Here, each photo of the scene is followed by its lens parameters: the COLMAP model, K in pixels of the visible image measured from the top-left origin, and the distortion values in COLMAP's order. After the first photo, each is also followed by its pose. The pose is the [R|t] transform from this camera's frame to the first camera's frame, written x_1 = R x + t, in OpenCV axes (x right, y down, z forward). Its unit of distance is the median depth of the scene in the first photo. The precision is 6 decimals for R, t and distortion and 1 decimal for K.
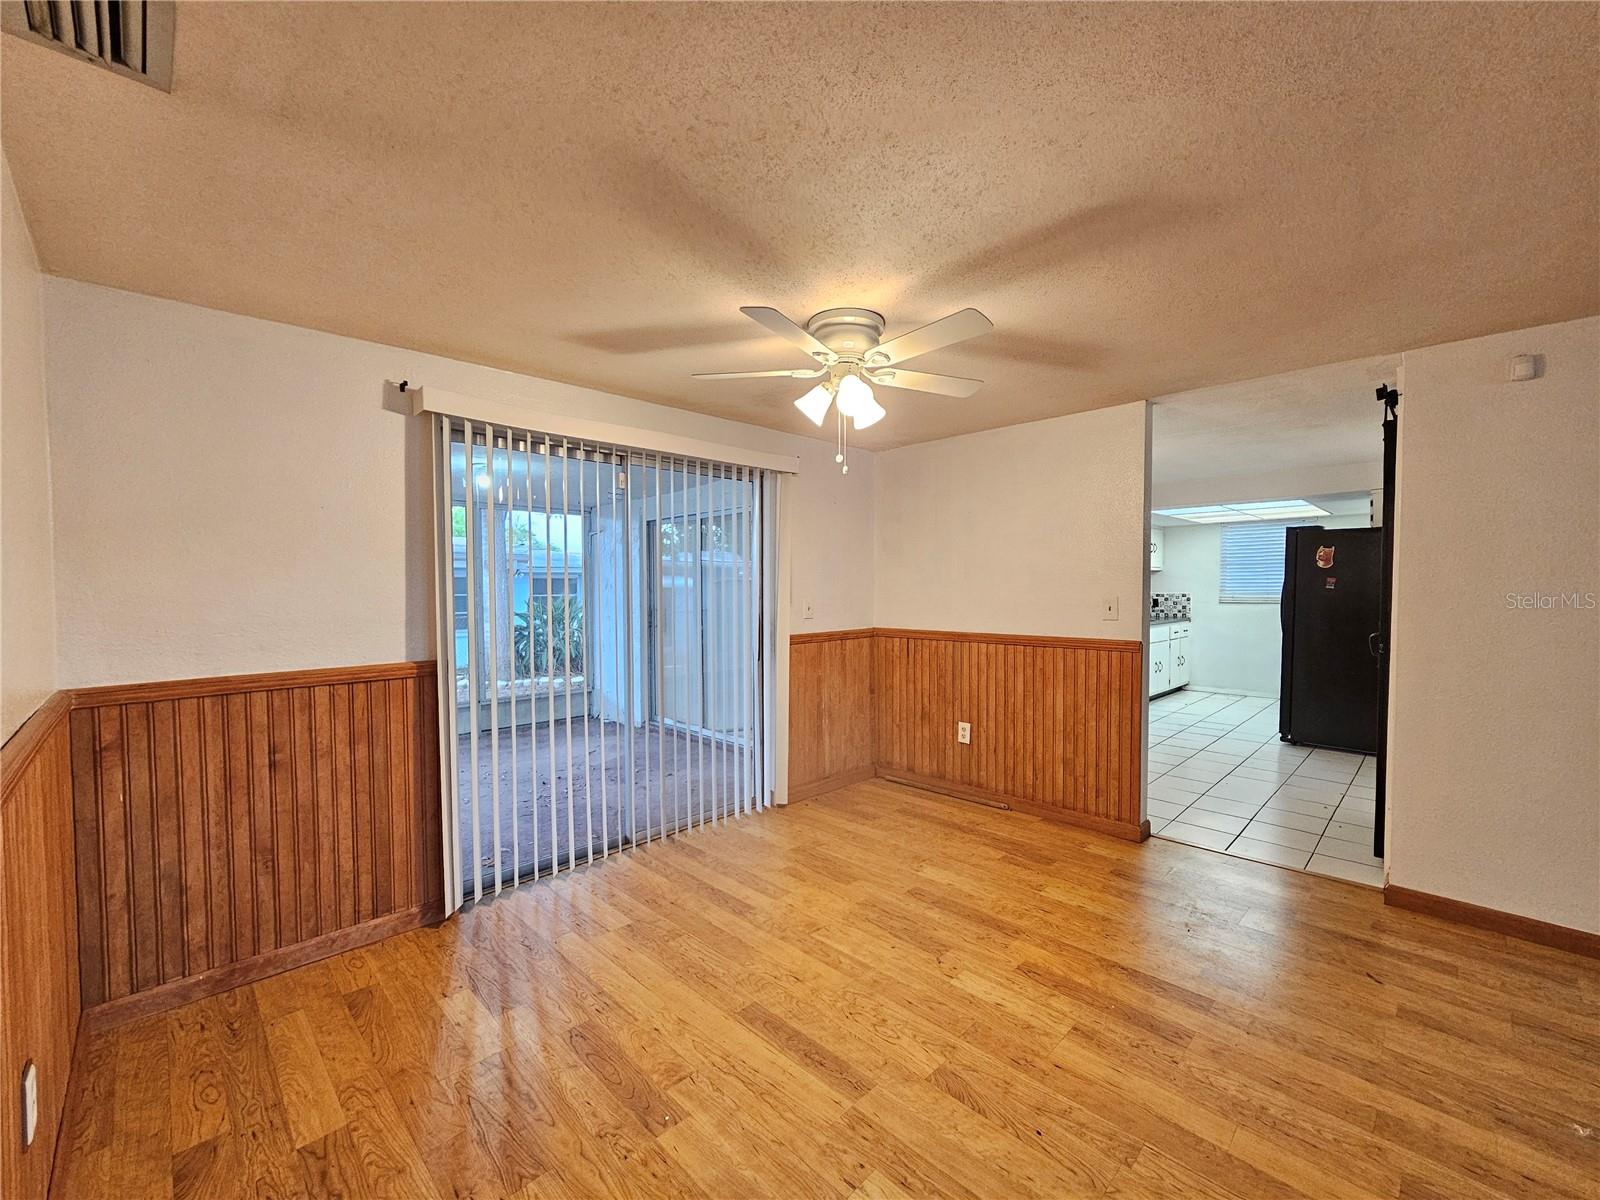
lens RADIAL K [[656.1, 0, 801.2], [0, 656.1, 604.8], [0, 0, 1]] dist [-0.000325, 0.001728]
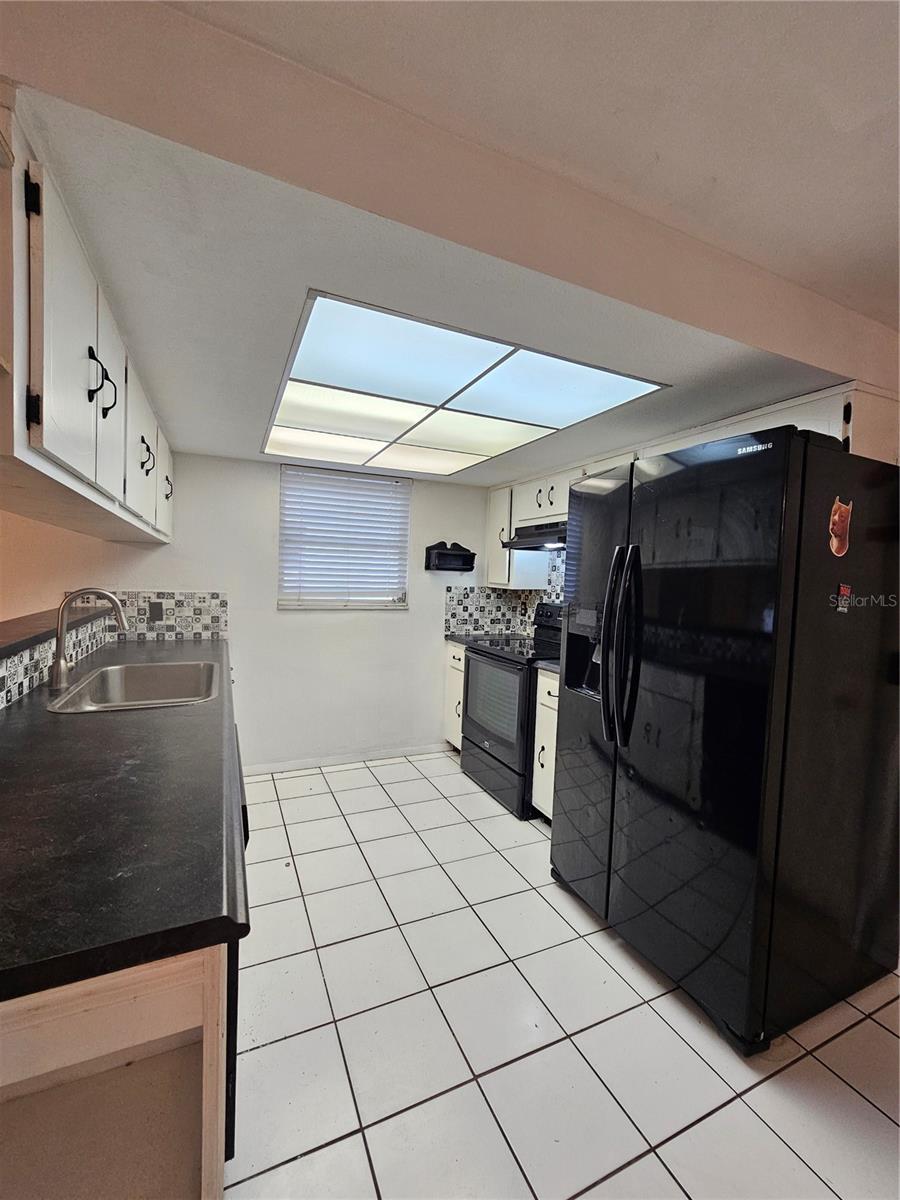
lens RADIAL K [[492.1, 0, 442.9], [0, 492.1, 599.5], [0, 0, 1]] dist [-0.000325, 0.001728]
pose [[0.358379, -0.026625, 0.933197, 0.295955], [-0.008151, 0.999466, 0.031645, -0.025158], [-0.933541, -0.018947, 0.357970, 0.707385]]
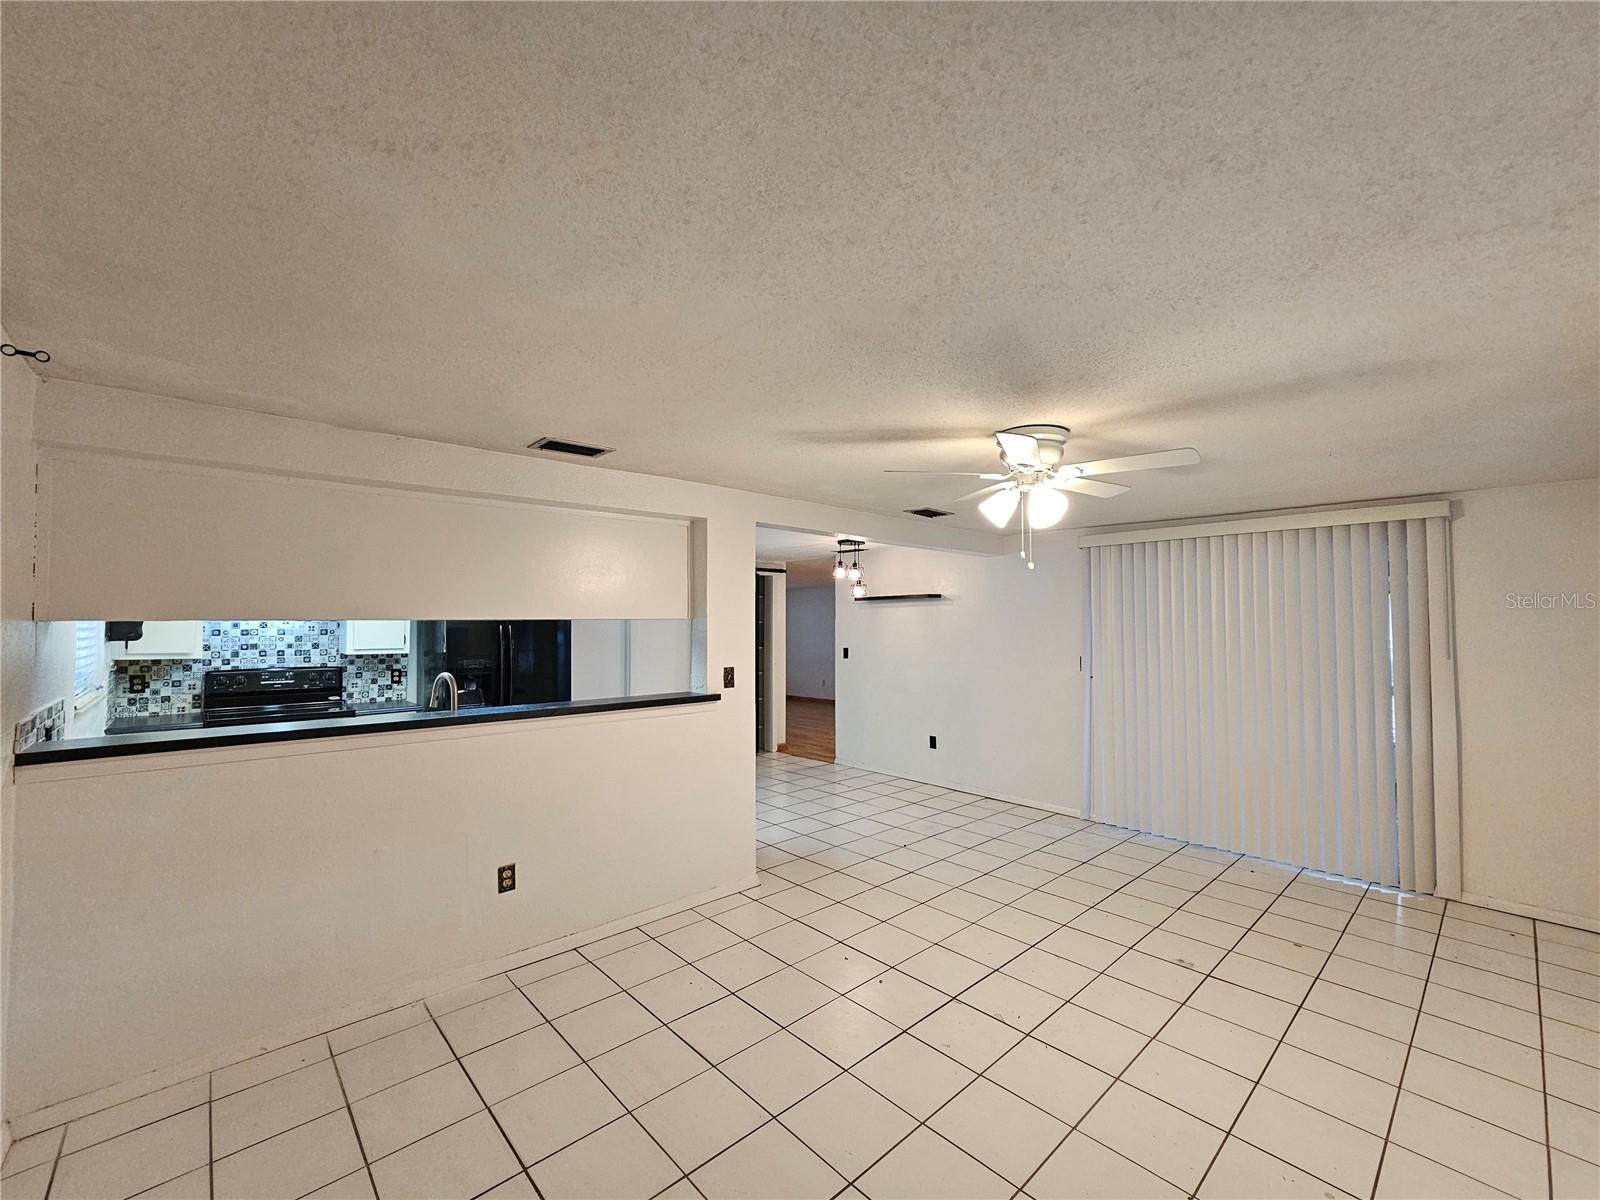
lens RADIAL K [[656.1, 0, 795.1], [0, 656.1, 606.7], [0, 0, 1]] dist [-0.000325, 0.001728]
pose [[-0.998750, 0.006841, 0.049509, 0.233209], [0.006831, 0.999977, -0.000376, -0.058364], [-0.049511, -0.000037, -0.998774, 1.297611]]
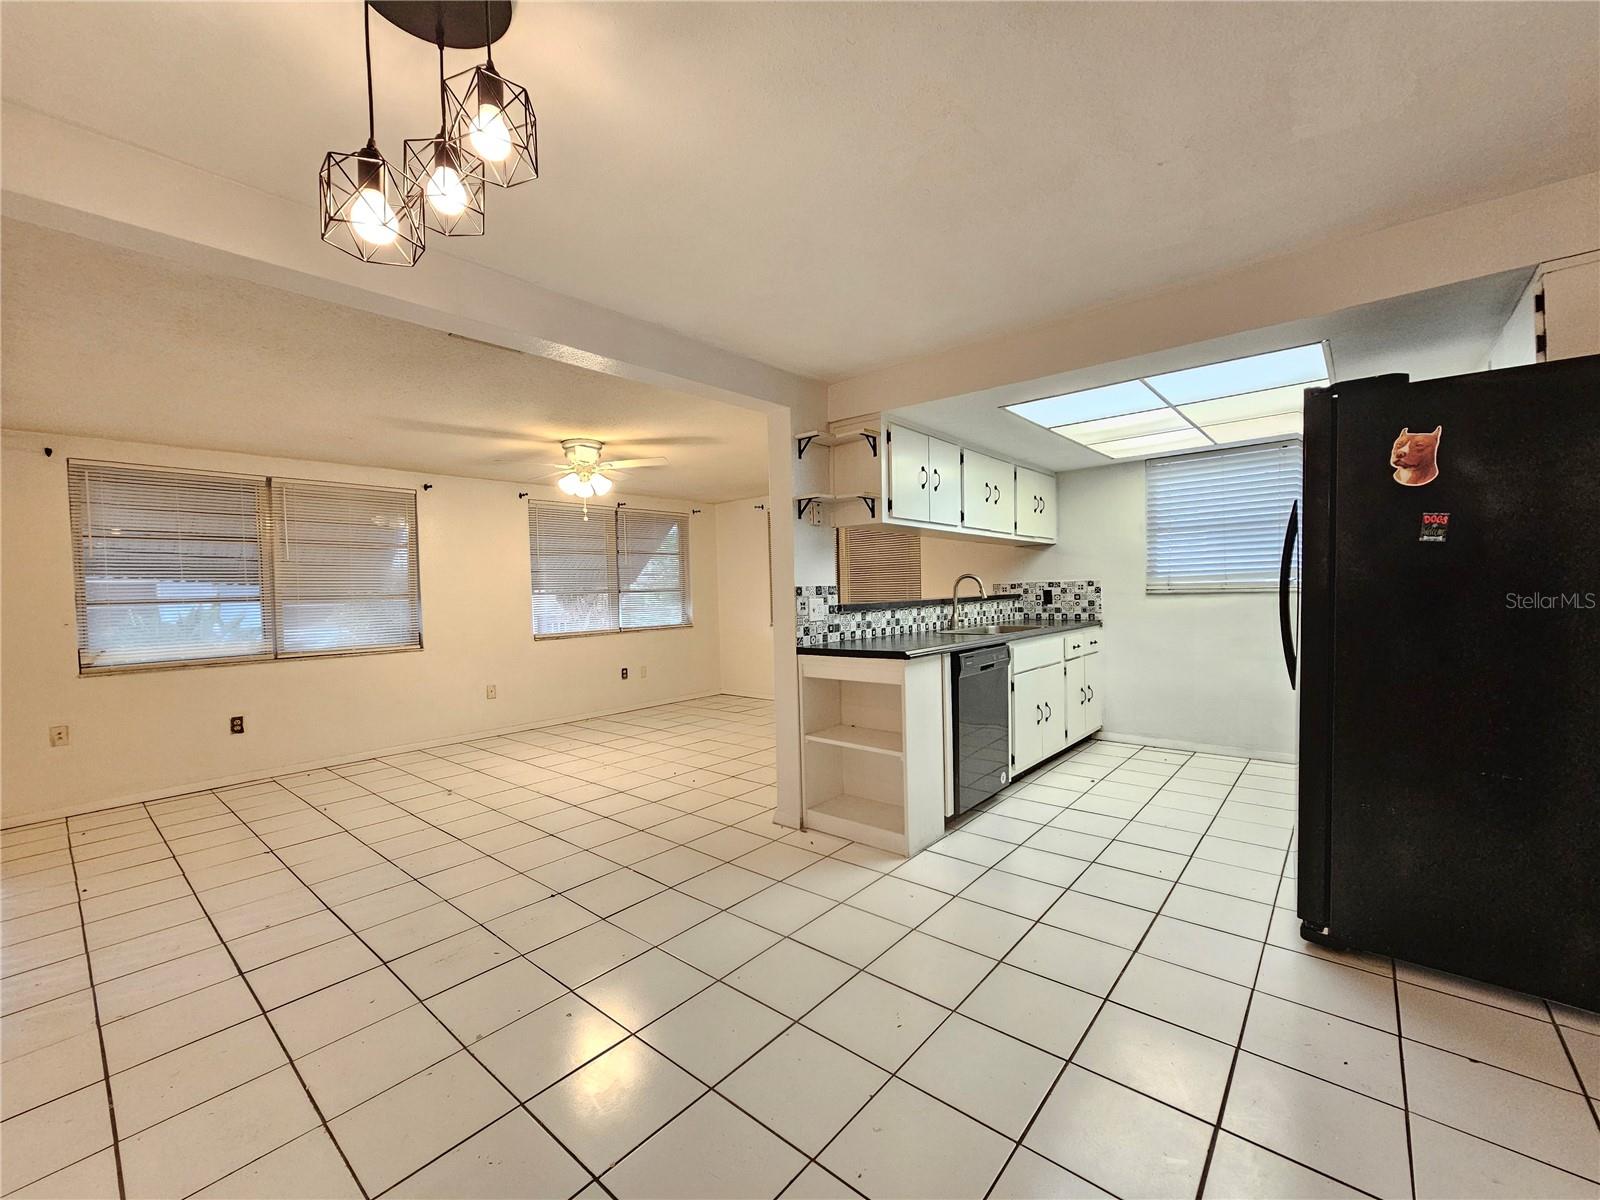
lens RADIAL K [[656.1, 0, 797.4], [0, 656.1, 604.1], [0, 0, 1]] dist [-0.000325, 0.001728]
pose [[0.997170, -0.020869, 0.072220, 0.273253], [0.021376, 0.999752, -0.006254, 0.002592], [-0.072071, 0.007780, 0.997369, 0.422766]]
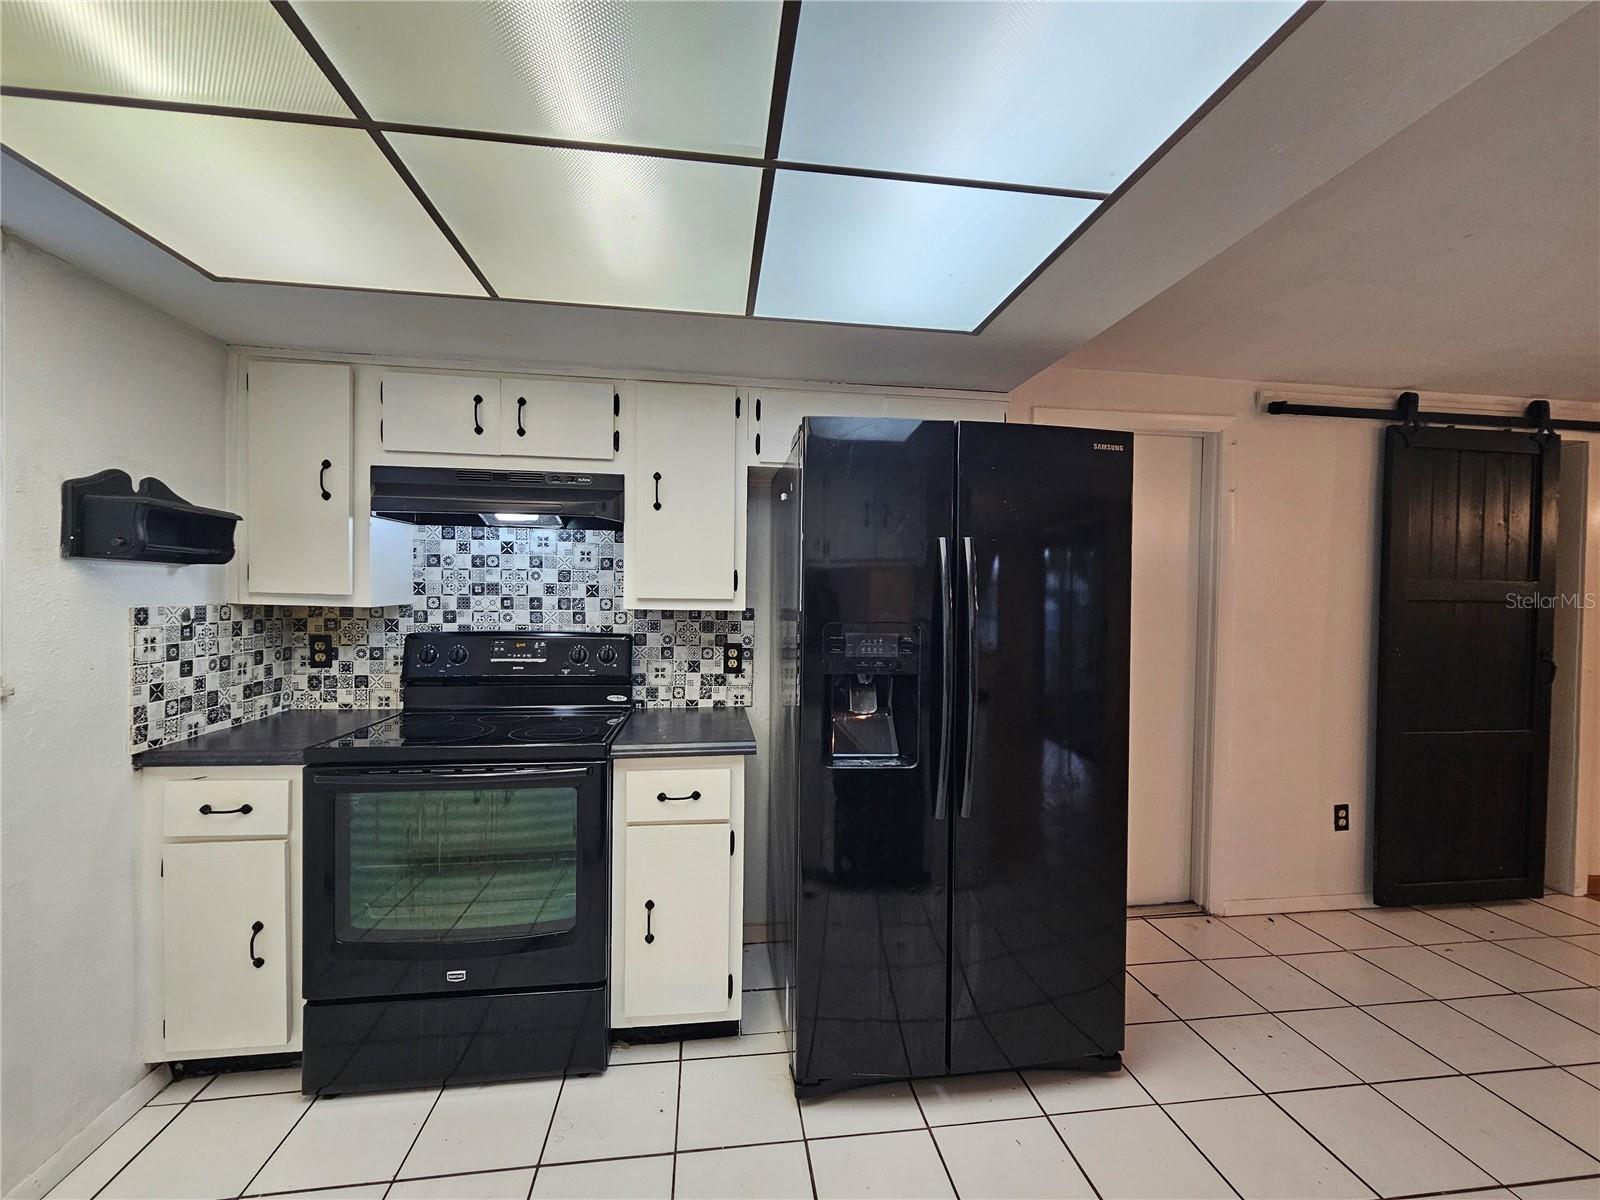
lens RADIAL K [[656.1, 0, 794.9], [0, 656.1, 609.0], [0, 0, 1]] dist [-0.000325, 0.001728]
pose [[-0.791679, -0.019371, 0.610630, 0.441366], [0.008026, 0.999081, 0.042099, -0.029587], [-0.610885, 0.038230, -0.790796, 0.904958]]
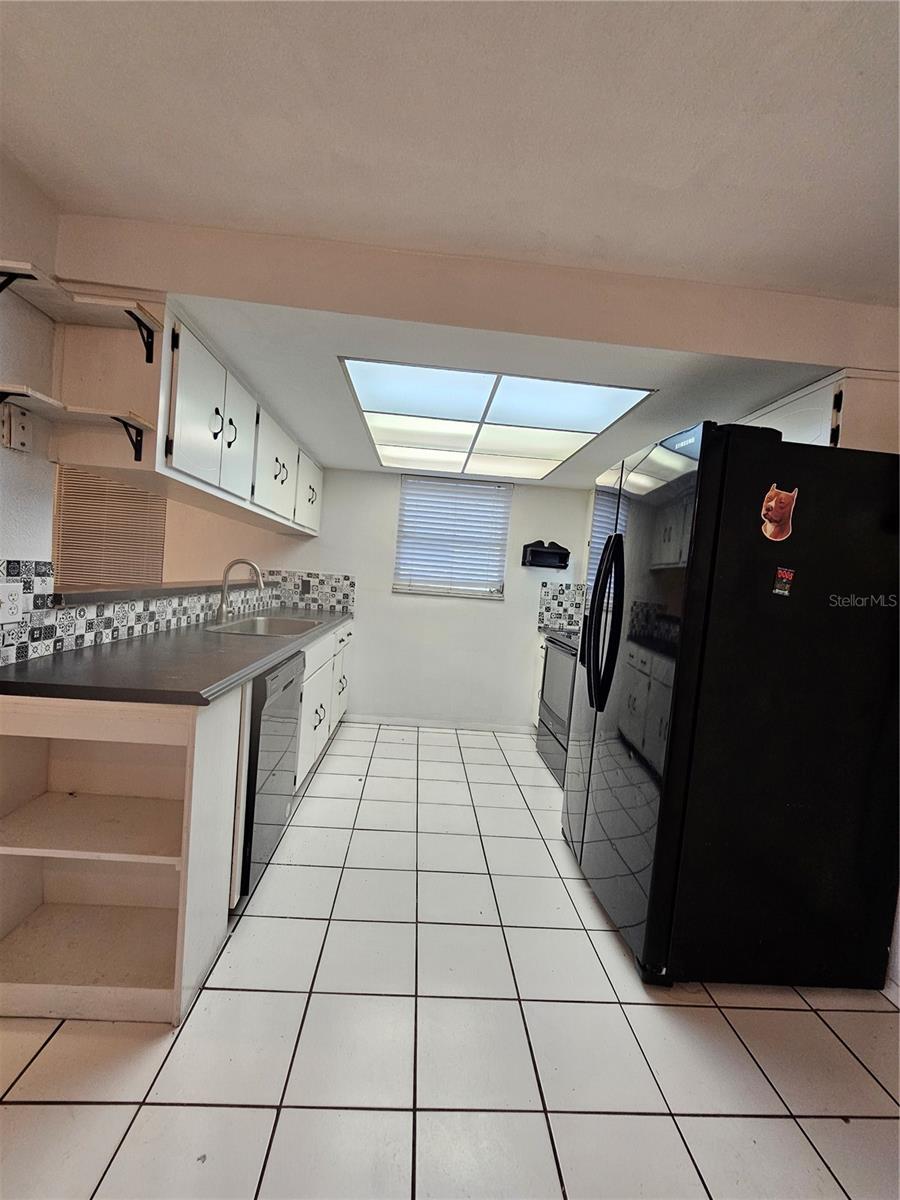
lens RADIAL K [[492.1, 0, 443.2], [0, 492.1, 598.8], [0, 0, 1]] dist [-0.000325, 0.001728]
pose [[0.673923, 0.025298, 0.738368, 0.290997], [-0.062353, 0.997795, 0.022724, -0.010852], [-0.736166, -0.061353, 0.674015, 0.605278]]
